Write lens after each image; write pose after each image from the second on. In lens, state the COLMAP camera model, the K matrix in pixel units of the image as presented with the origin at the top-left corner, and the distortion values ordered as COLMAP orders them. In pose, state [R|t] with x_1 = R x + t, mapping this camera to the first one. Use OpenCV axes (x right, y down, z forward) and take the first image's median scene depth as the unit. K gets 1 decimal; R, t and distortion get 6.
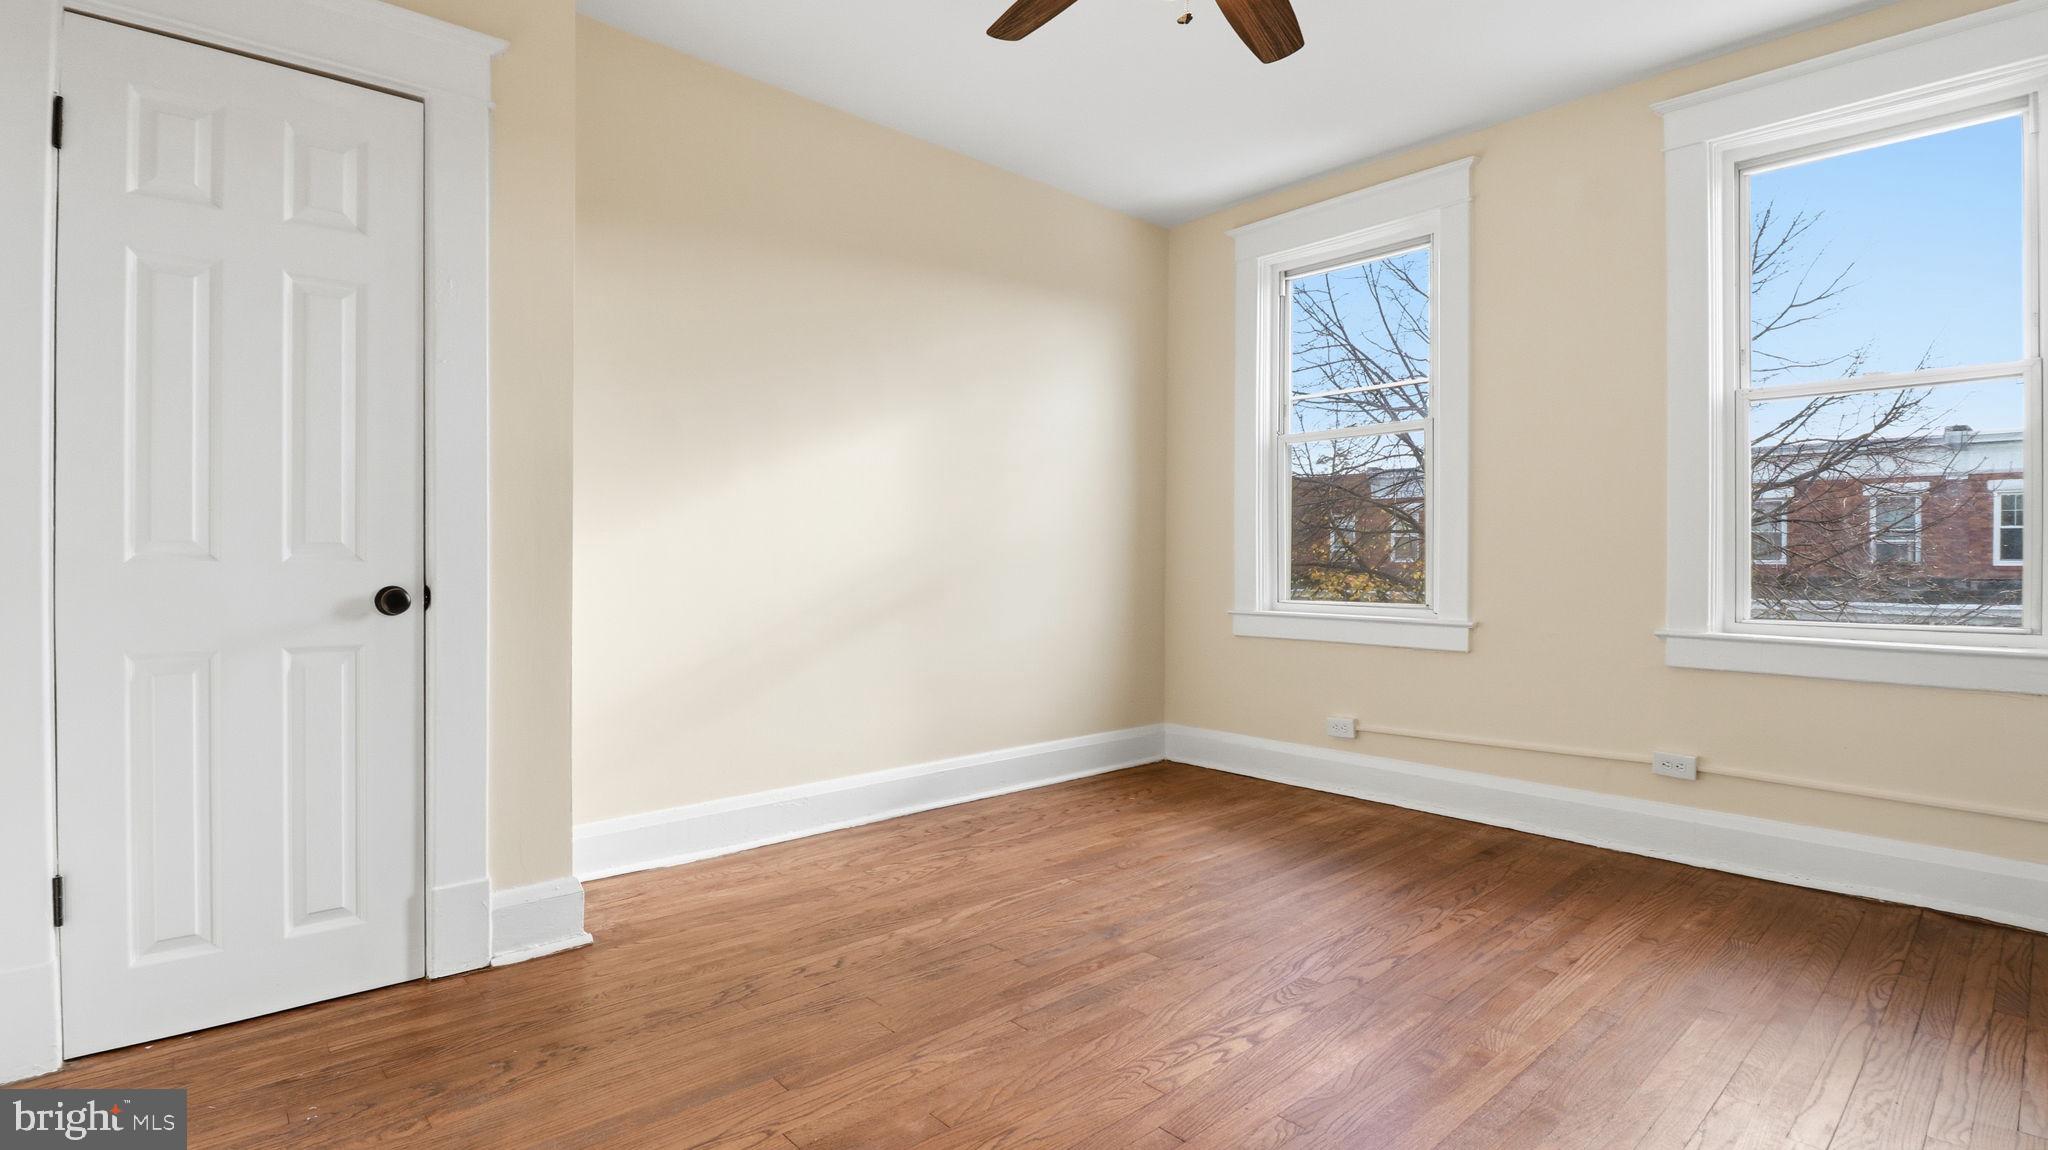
lens RADIAL K [[975.6, 0, 1041.1], [0, 975.6, 570.5], [0, 0, 1]] dist [0.001289, -0.008552]
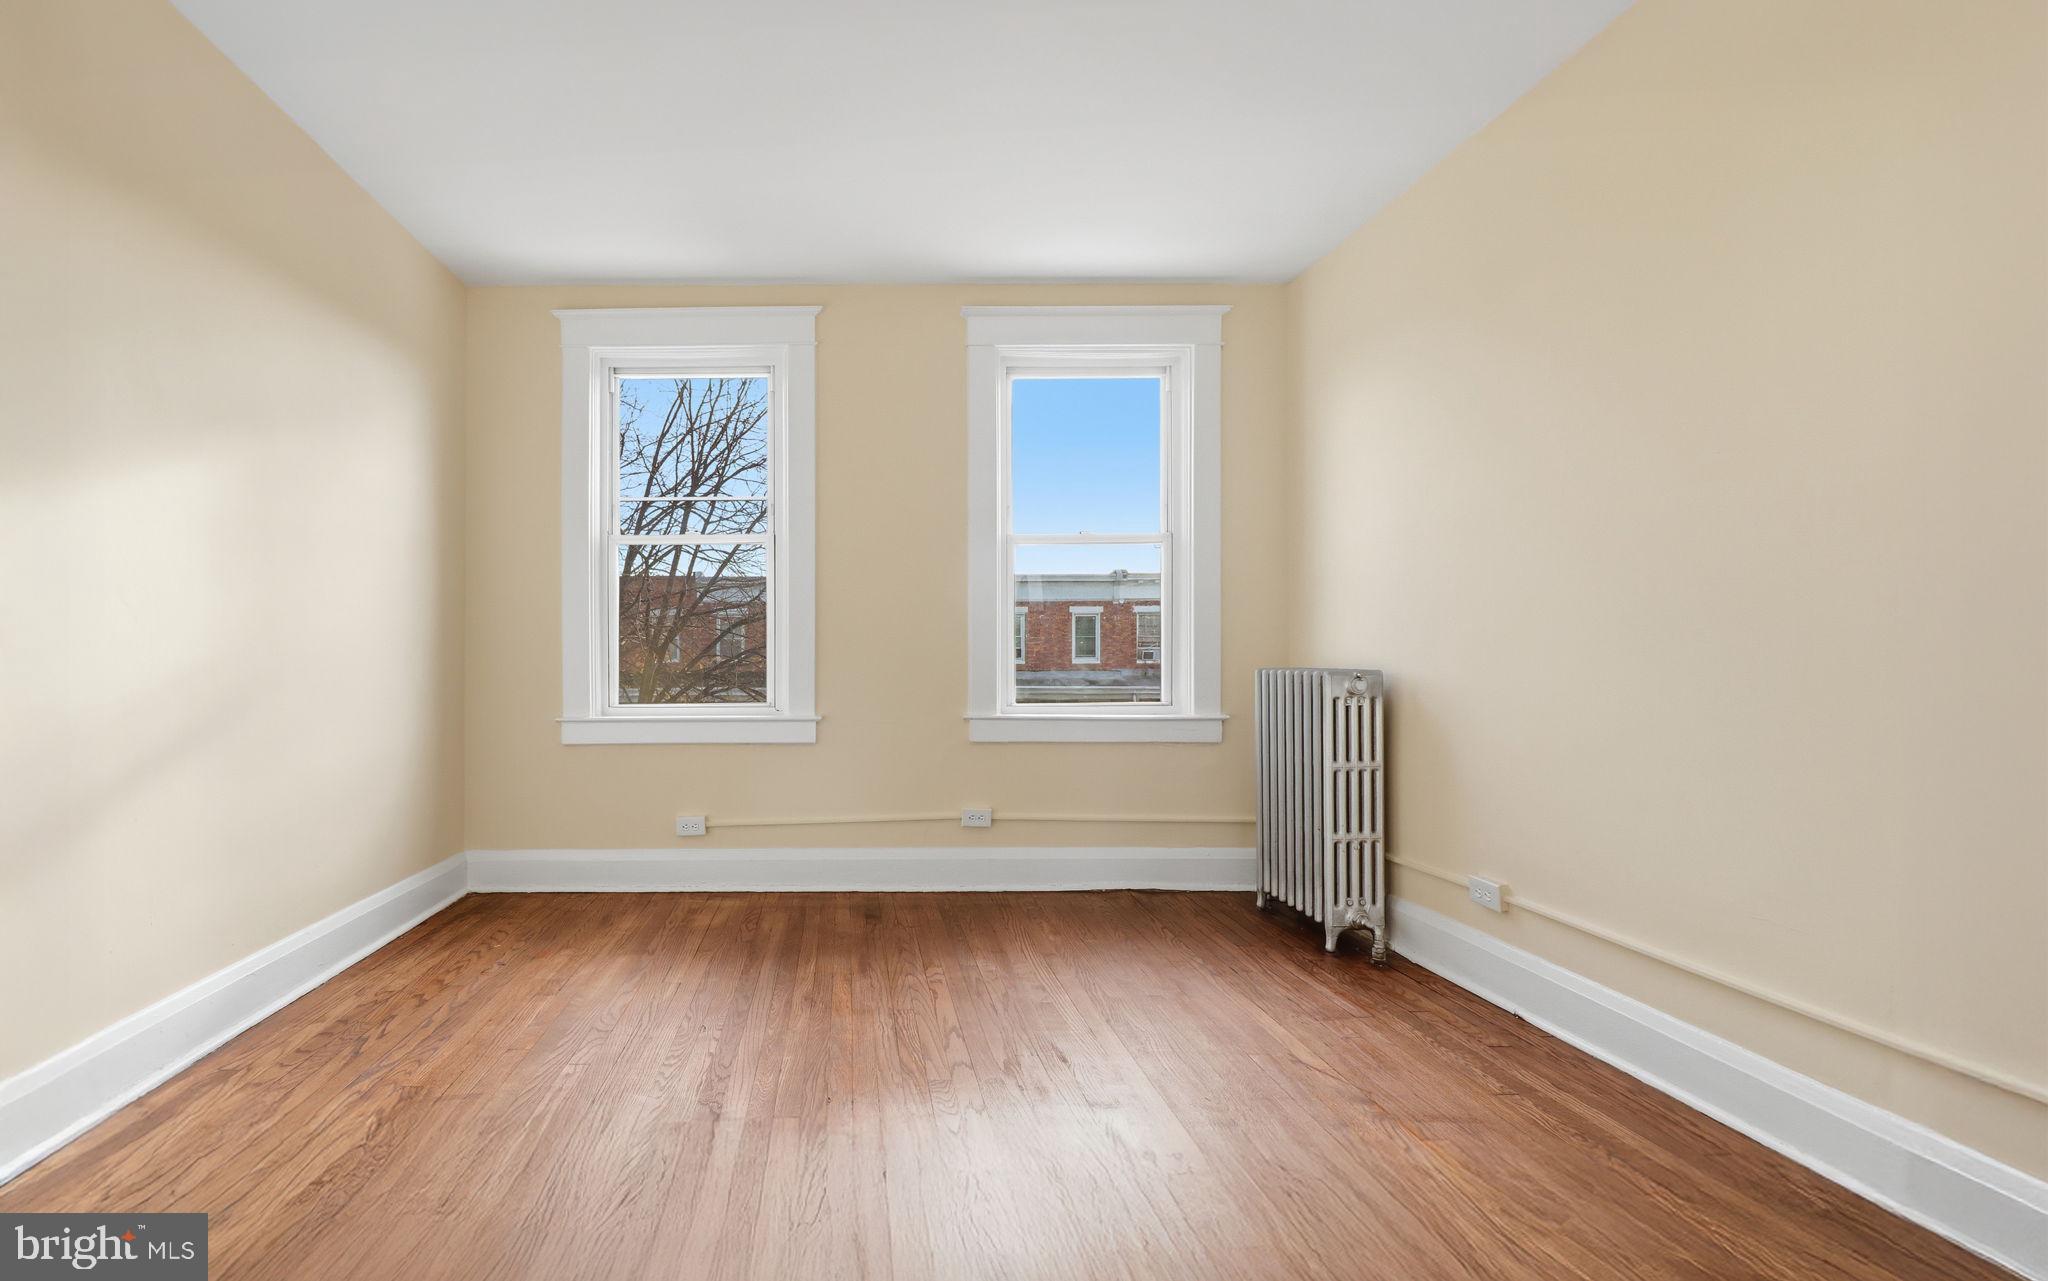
lens RADIAL K [[877.3, 0, 1024.2], [0, 877.3, 658.7], [0, 0, 1]] dist [-0.002910, -0.000872]
pose [[0.683055, -0.008210, 0.730320, -0.163560], [0.017411, 0.999836, -0.005044, -0.005455], [-0.730159, 0.016161, 0.683086, 0.152830]]
